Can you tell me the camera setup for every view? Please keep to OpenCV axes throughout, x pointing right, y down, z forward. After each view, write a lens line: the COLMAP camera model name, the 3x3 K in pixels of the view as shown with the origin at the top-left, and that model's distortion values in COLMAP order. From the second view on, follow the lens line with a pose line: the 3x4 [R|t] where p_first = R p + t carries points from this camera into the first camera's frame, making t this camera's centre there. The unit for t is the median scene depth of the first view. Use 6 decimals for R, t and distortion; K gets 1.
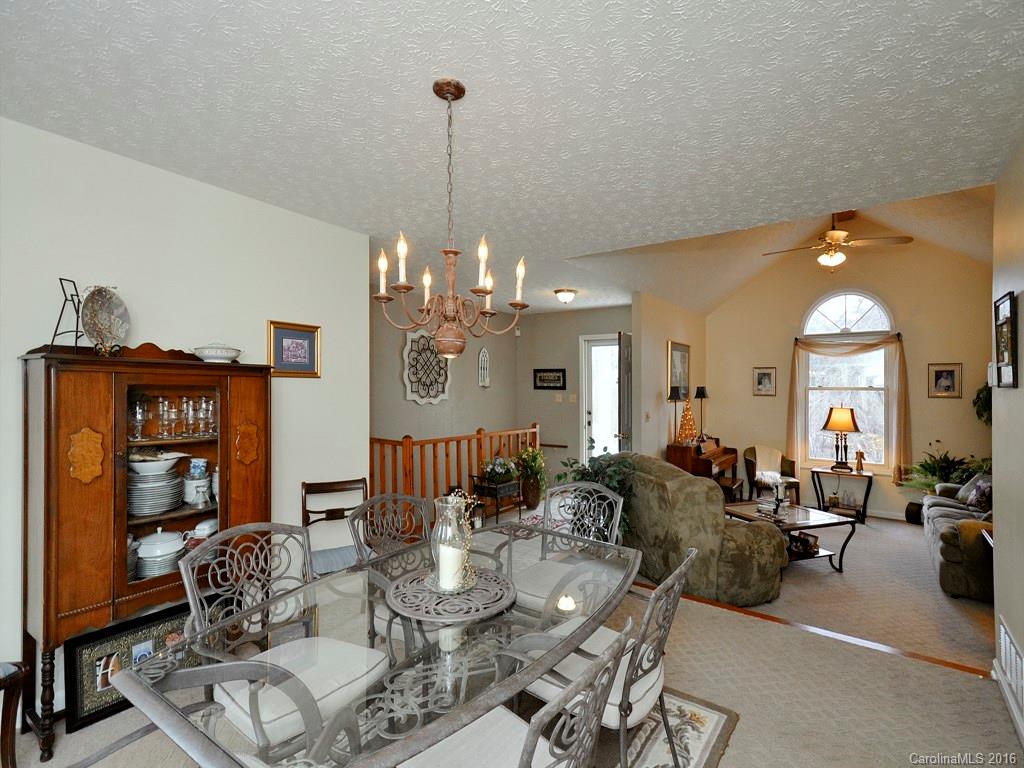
lens RADIAL K [[503.2, 0, 512.0], [0, 503.2, 384.0], [0, 0, 1]] dist [0.041129, 0.000056]
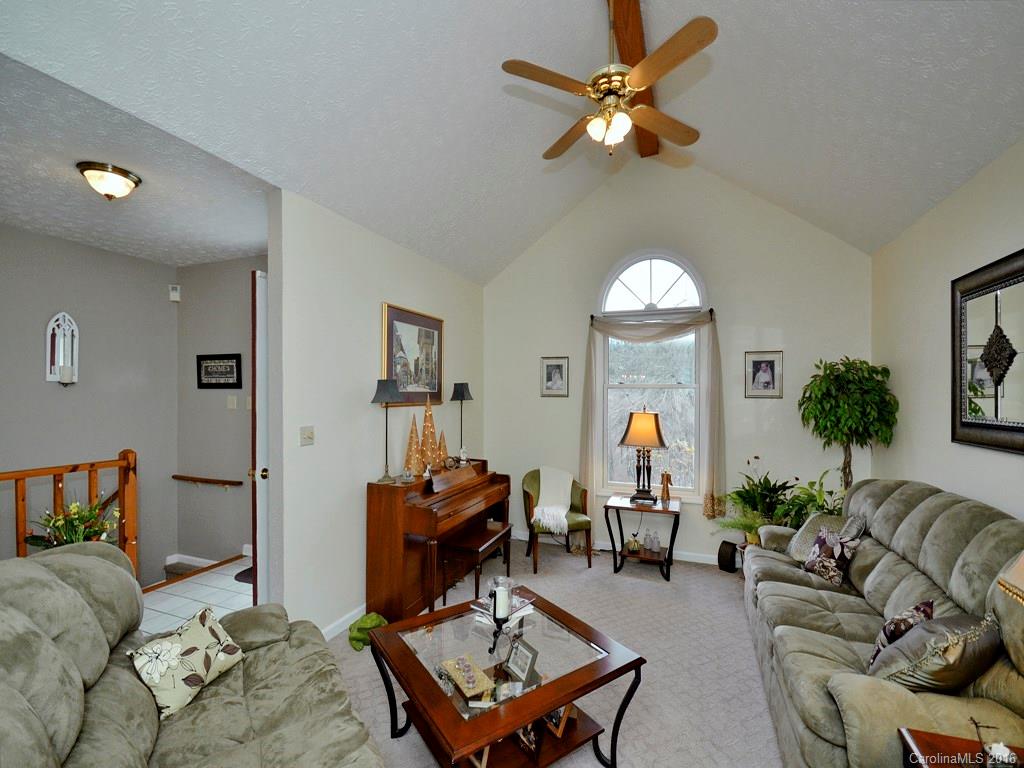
lens RADIAL K [[457.8, 0, 514.3], [0, 457.8, 399.5], [0, 0, 1]] dist [0.000620, 0.000321]
pose [[0.968085, -0.005880, 0.250553, 0.315448], [0.001160, 0.999819, 0.018983, 0.016325], [-0.250620, -0.018086, 0.967917, 0.439327]]
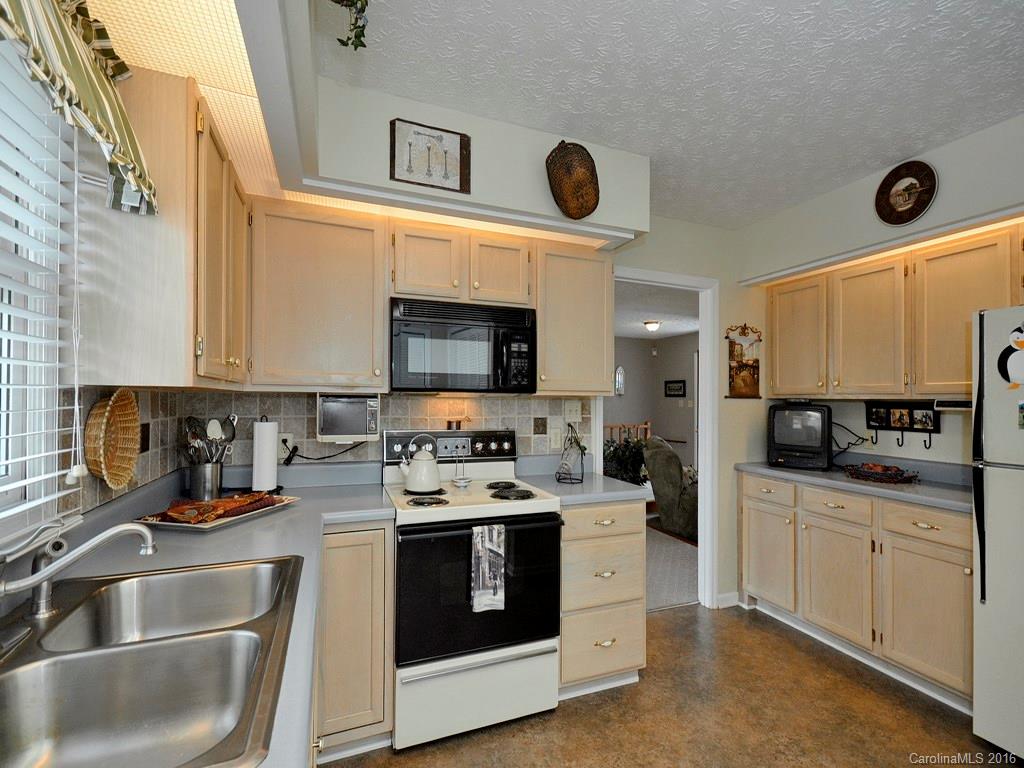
lens RADIAL K [[457.8, 0, 514.3], [0, 457.8, 399.5], [0, 0, 1]] dist [0.000620, 0.000321]
pose [[0.843304, 0.005671, -0.537407, 0.400120], [-0.004224, 0.999983, 0.003924, 0.017298], [0.537421, -0.001039, 0.843314, -0.208453]]
